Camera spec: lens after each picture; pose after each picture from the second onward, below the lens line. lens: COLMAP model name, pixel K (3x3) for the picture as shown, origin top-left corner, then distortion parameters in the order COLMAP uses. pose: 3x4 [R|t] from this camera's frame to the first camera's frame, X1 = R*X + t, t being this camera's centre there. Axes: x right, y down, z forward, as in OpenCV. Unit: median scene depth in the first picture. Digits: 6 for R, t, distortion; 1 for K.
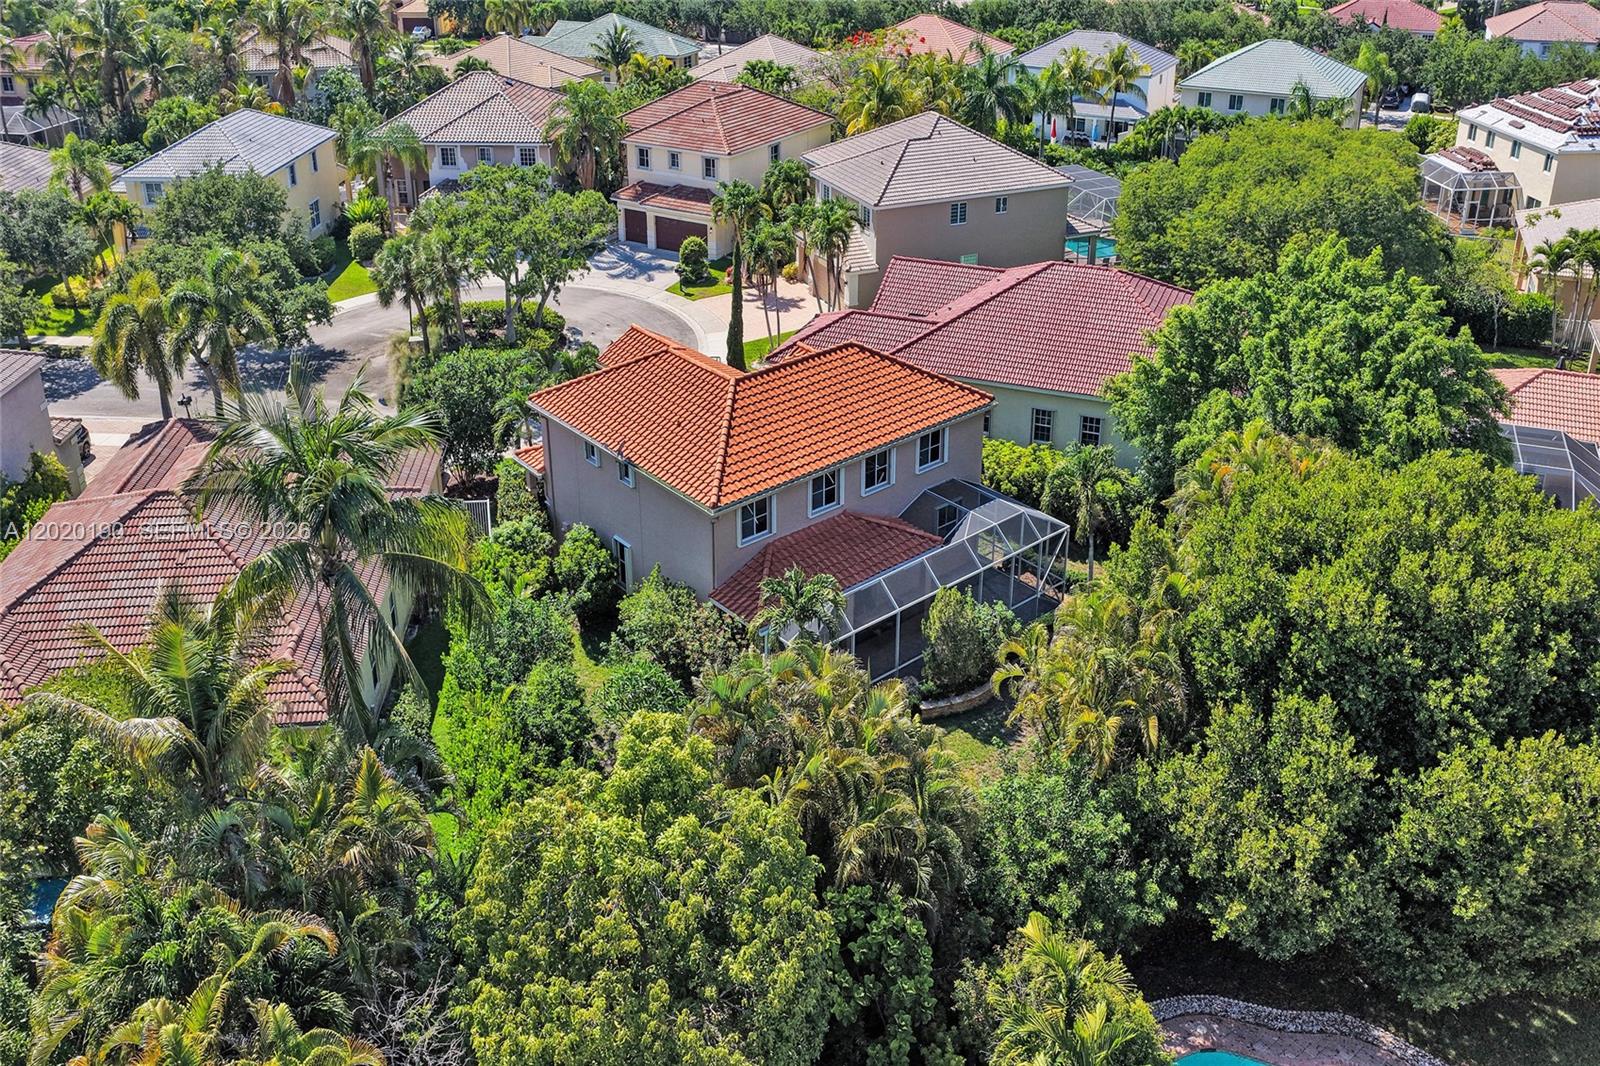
lens RADIAL K [[1270.1, 0, 800.0], [0, 1270.1, 533.0], [0, 0, 1]] dist [0.002857, 0.008318]
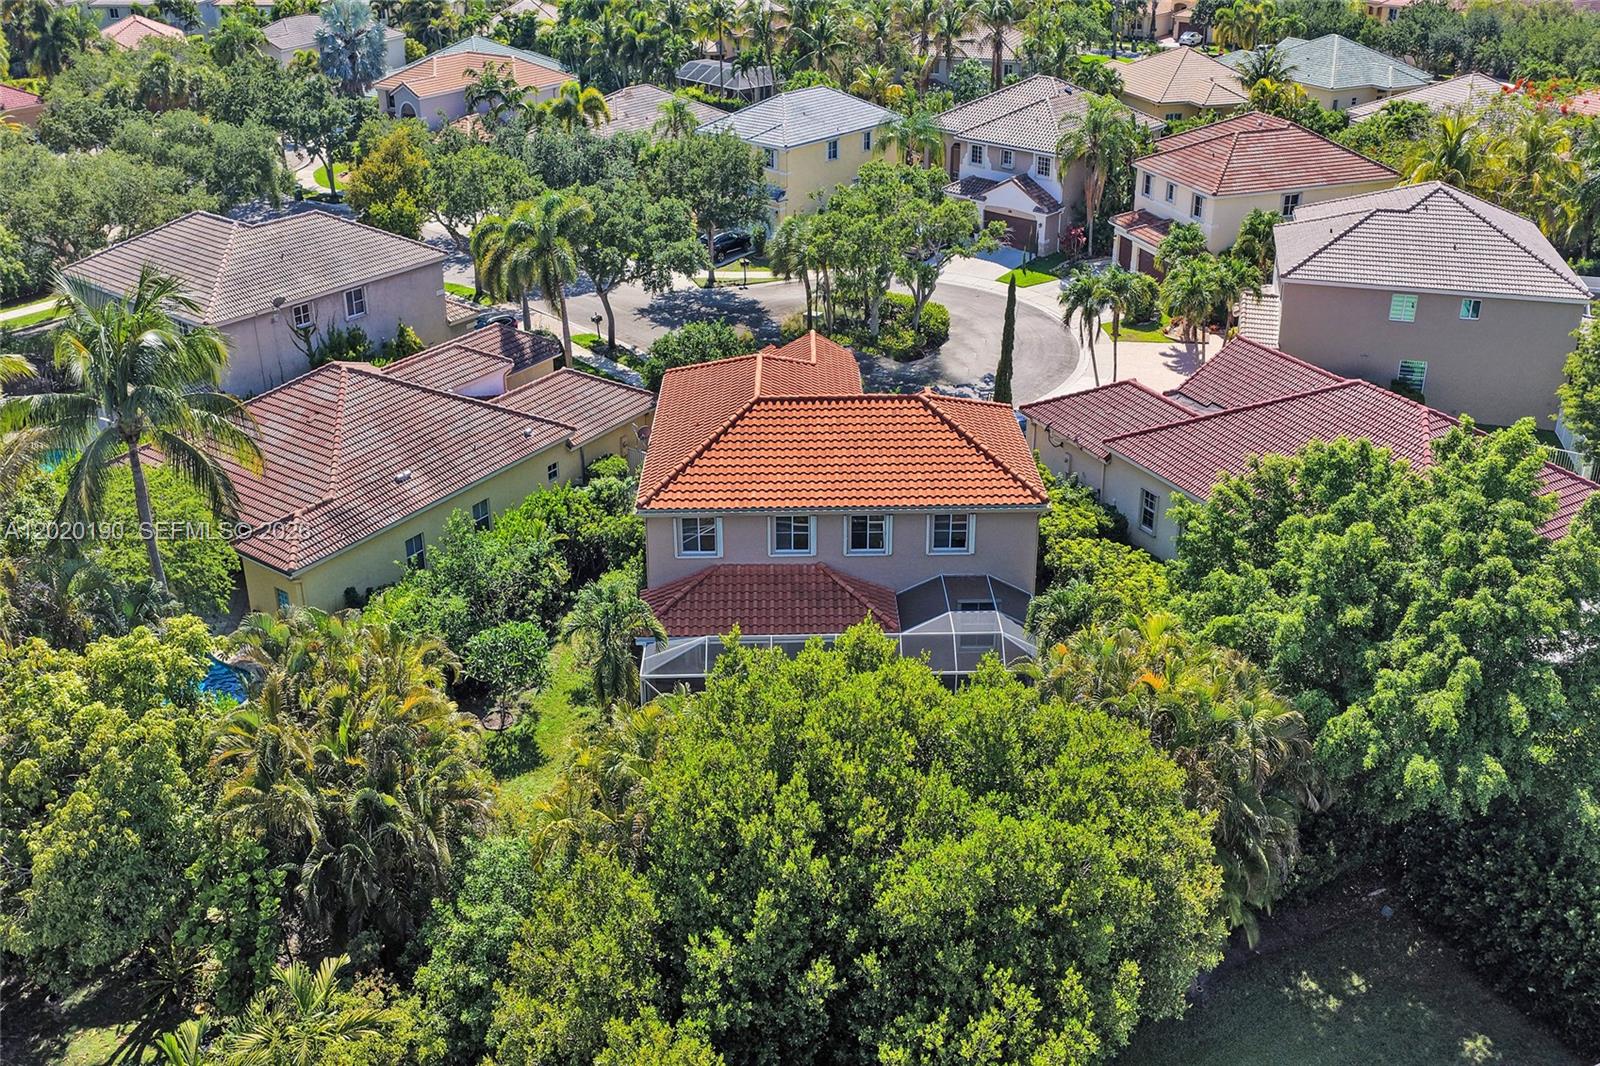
lens RADIAL K [[1270.1, 0, 800.0], [0, 1270.1, 533.0], [0, 0, 1]] dist [0.002857, 0.008318]
pose [[0.771183, 0.307385, -0.557486, 0.308133], [-0.308261, 0.946501, 0.095454, -0.070561], [0.557002, 0.098239, 0.824680, 0.126261]]
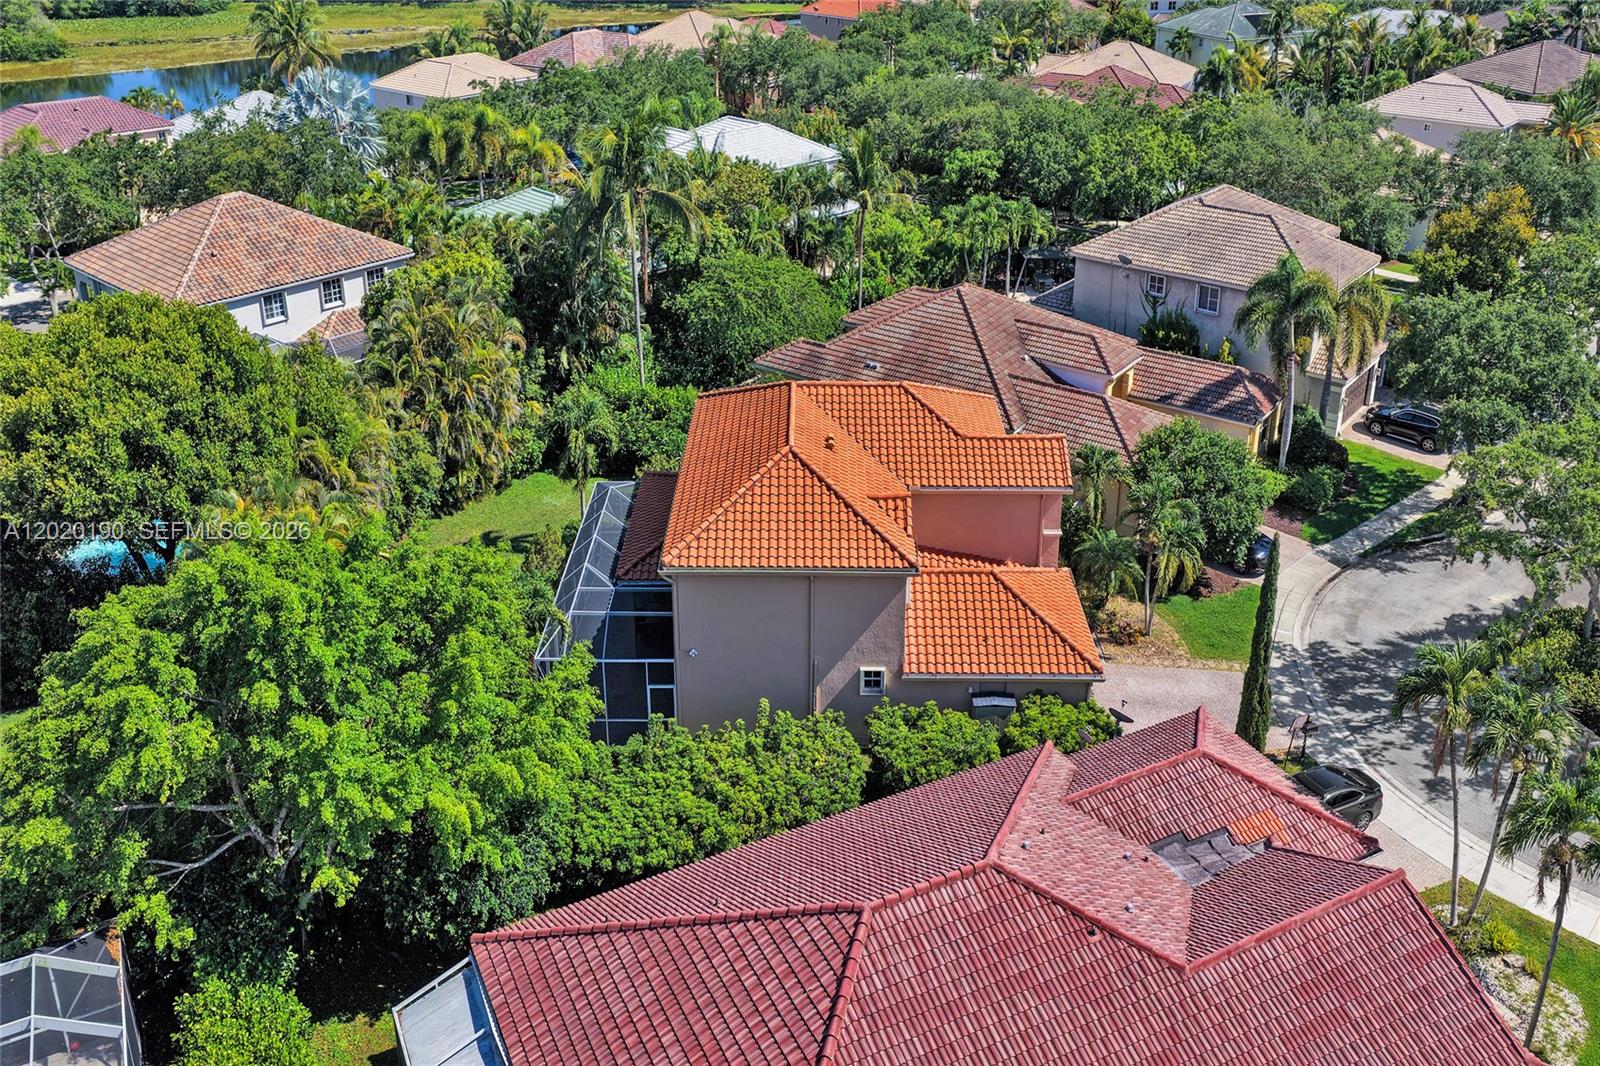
lens RADIAL K [[1270.1, 0, 800.0], [0, 1270.1, 533.0], [0, 0, 1]] dist [0.002857, 0.008318]
pose [[-0.652671, 0.365552, -0.663620, 0.374476], [-0.368416, 0.612245, 0.699589, -0.429403], [0.662034, 0.701090, -0.264920, 0.763988]]
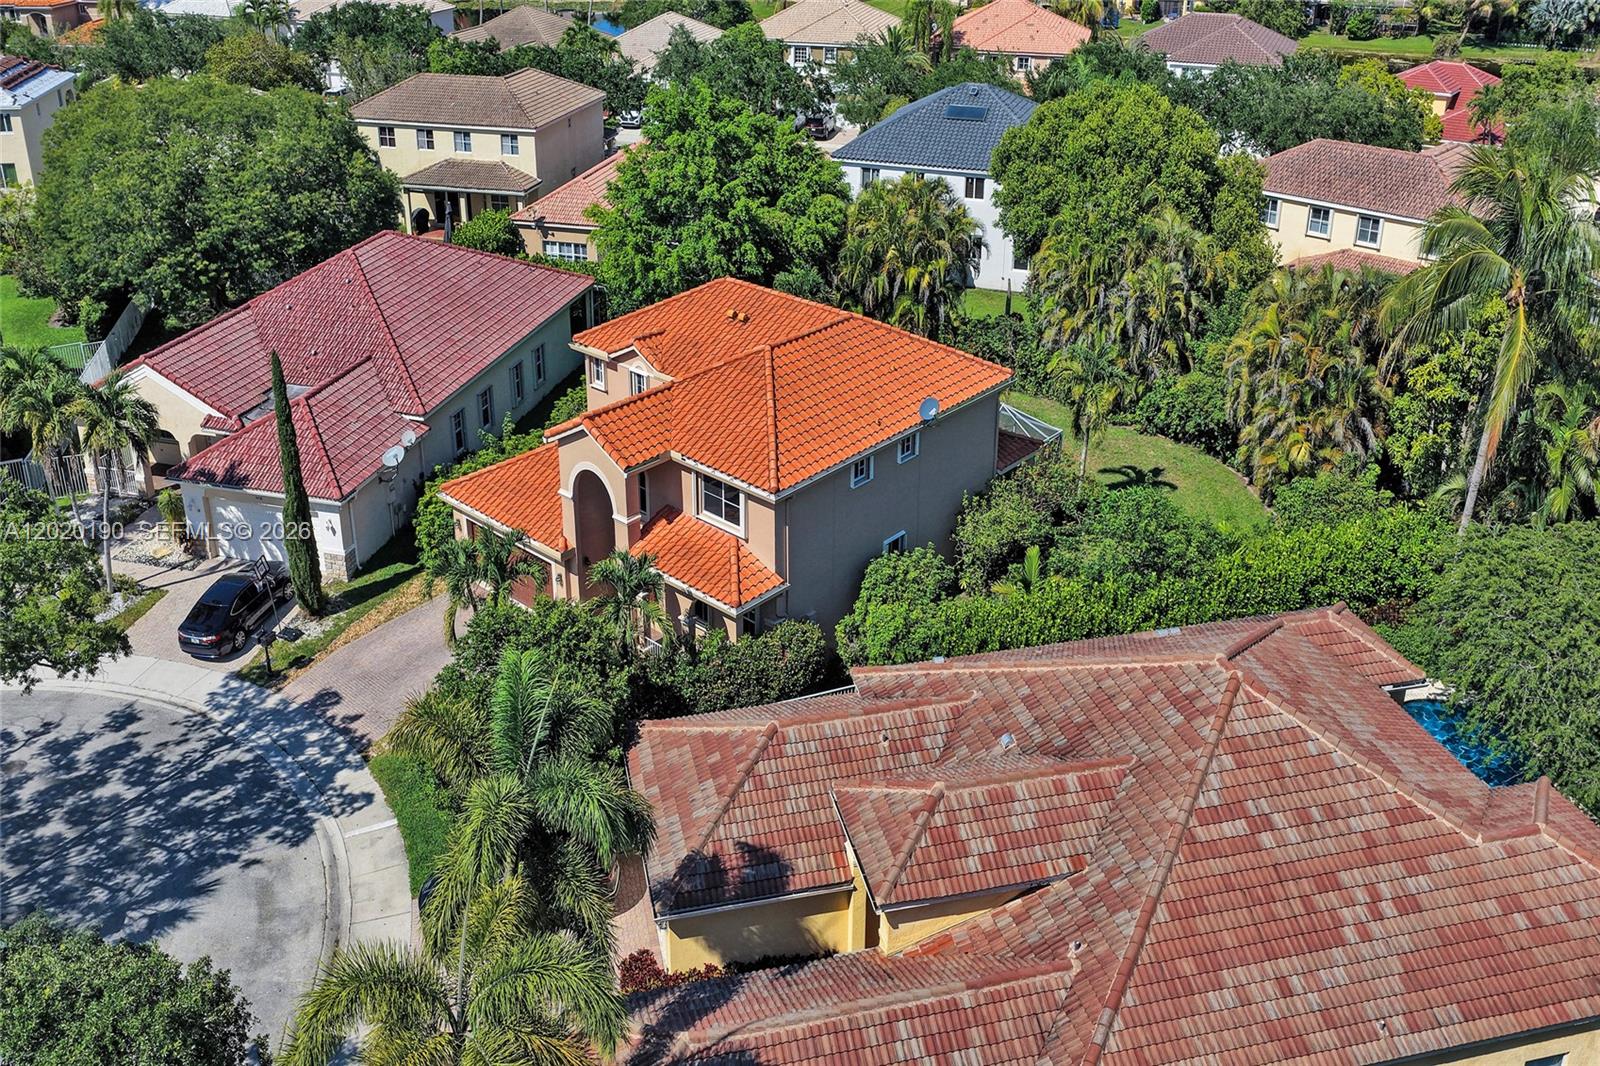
lens RADIAL K [[1270.1, 0, 800.0], [0, 1270.1, 533.0], [0, 0, 1]] dist [0.002857, 0.008318]
pose [[-0.147320, -0.472755, 0.868792, -0.515747], [0.472310, 0.738135, 0.481747, -0.261020], [-0.869034, 0.481310, 0.114545, 0.563855]]
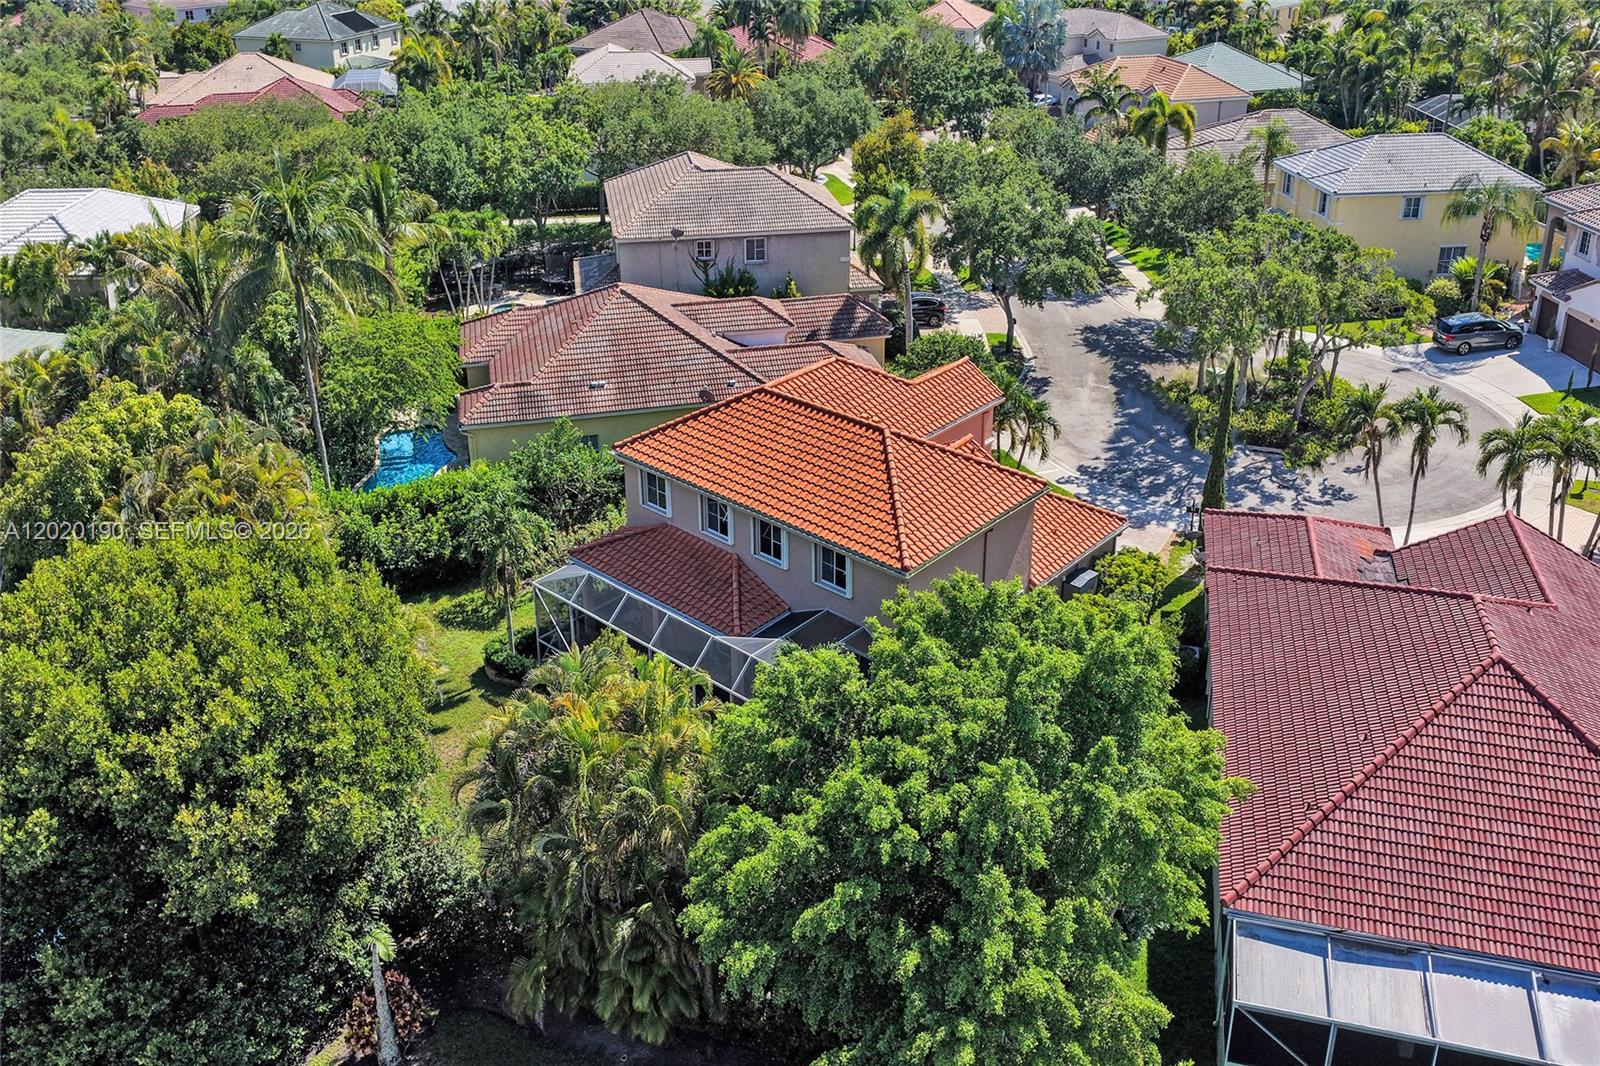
lens RADIAL K [[1270.1, 0, 800.0], [0, 1270.1, 533.0], [0, 0, 1]] dist [0.002857, 0.008318]
pose [[0.138015, 0.477570, -0.867686, 0.492320], [-0.479967, 0.798577, 0.363189, -0.228596], [0.866362, 0.366335, 0.339433, 0.408464]]
